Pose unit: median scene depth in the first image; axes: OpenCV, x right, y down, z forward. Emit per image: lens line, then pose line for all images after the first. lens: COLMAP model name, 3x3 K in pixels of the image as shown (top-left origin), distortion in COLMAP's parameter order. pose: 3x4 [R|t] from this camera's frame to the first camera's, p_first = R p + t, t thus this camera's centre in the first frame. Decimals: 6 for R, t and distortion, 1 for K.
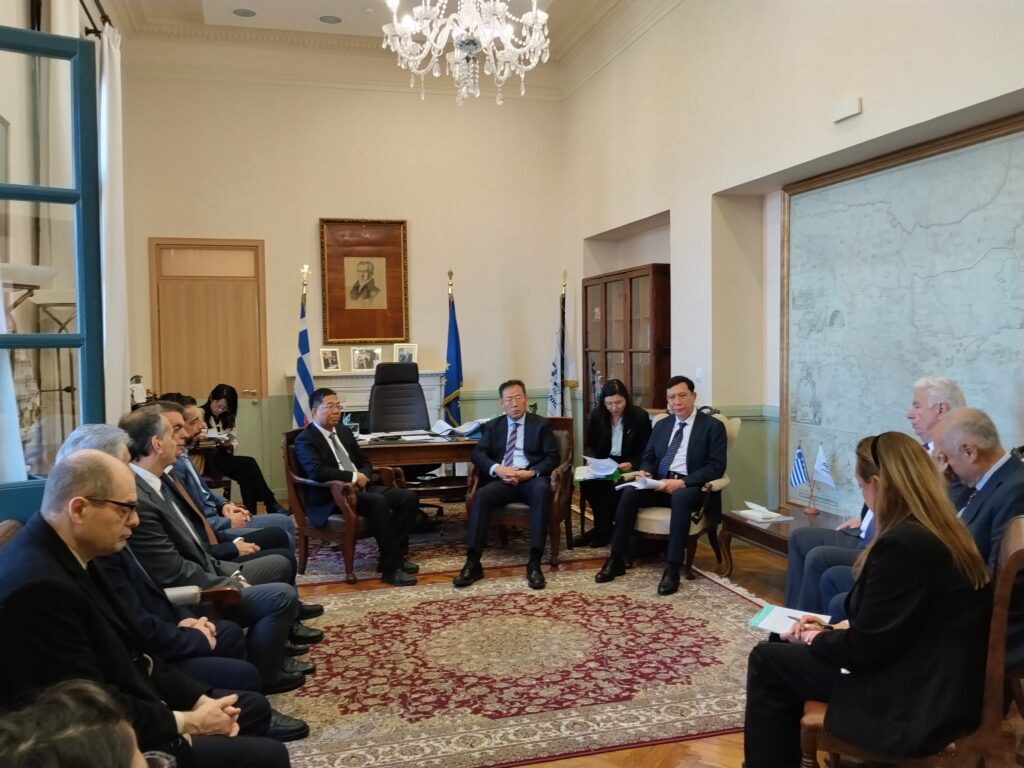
lens RADIAL K [[875.6, 0, 512.0], [0, 875.6, 384.0], [0, 0, 1]] dist [0.074676, -0.160285]
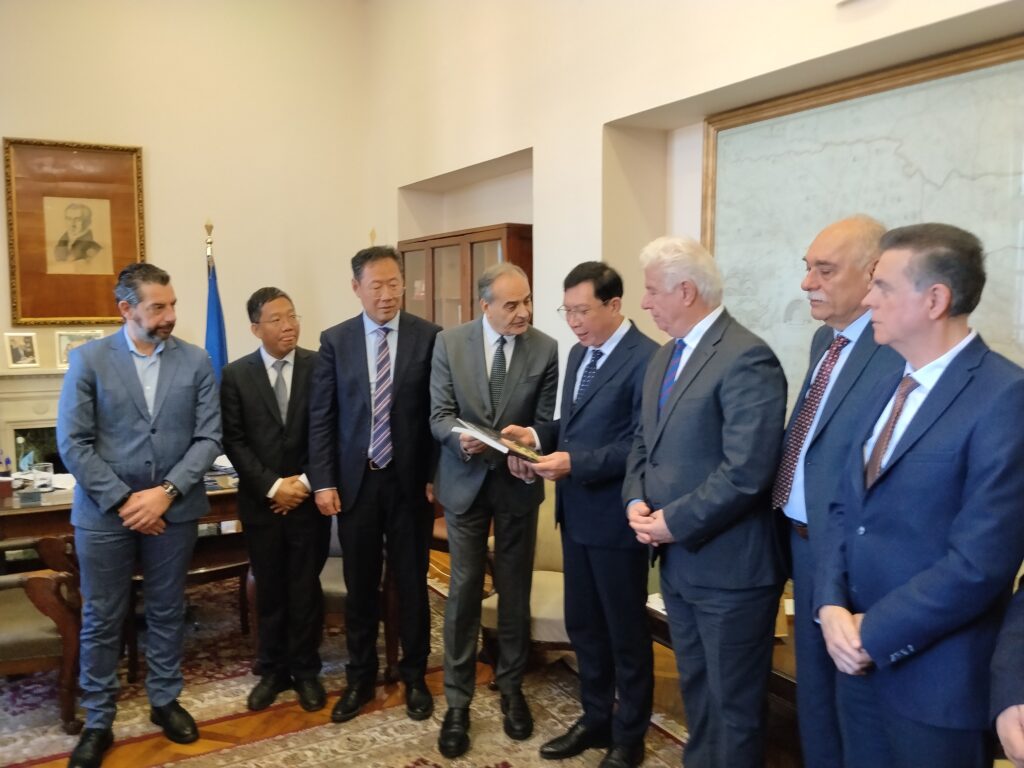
lens RADIAL K [[875.6, 0, 512.0], [0, 875.6, 384.0], [0, 0, 1]] dist [0.074676, -0.160285]
pose [[0.969361, -0.007132, 0.245536, -0.014438], [-0.002566, 0.999230, 0.039155, -0.042721], [-0.245627, -0.038585, 0.968596, 0.378144]]
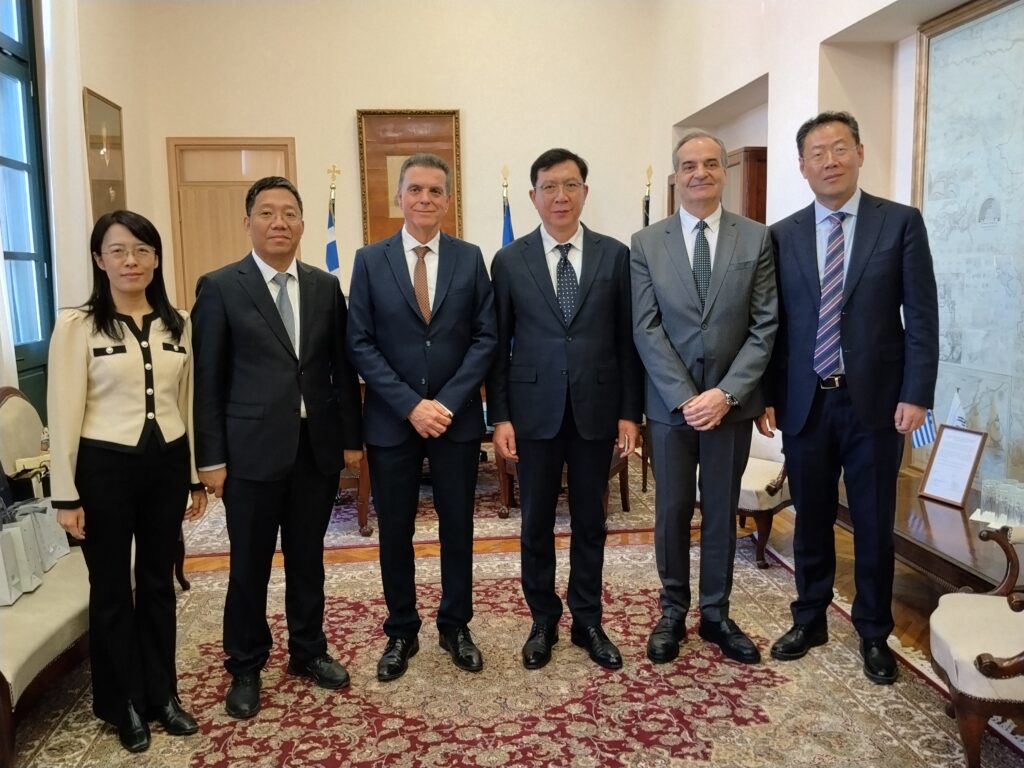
lens RADIAL K [[875.6, 0, 512.0], [0, 875.6, 384.0], [0, 0, 1]] dist [0.074676, -0.160285]
pose [[0.986484, 0.016358, -0.163039, 0.110383], [-0.001987, 0.996125, 0.087921, 0.001571], [0.163846, -0.086409, 0.982694, 0.240452]]
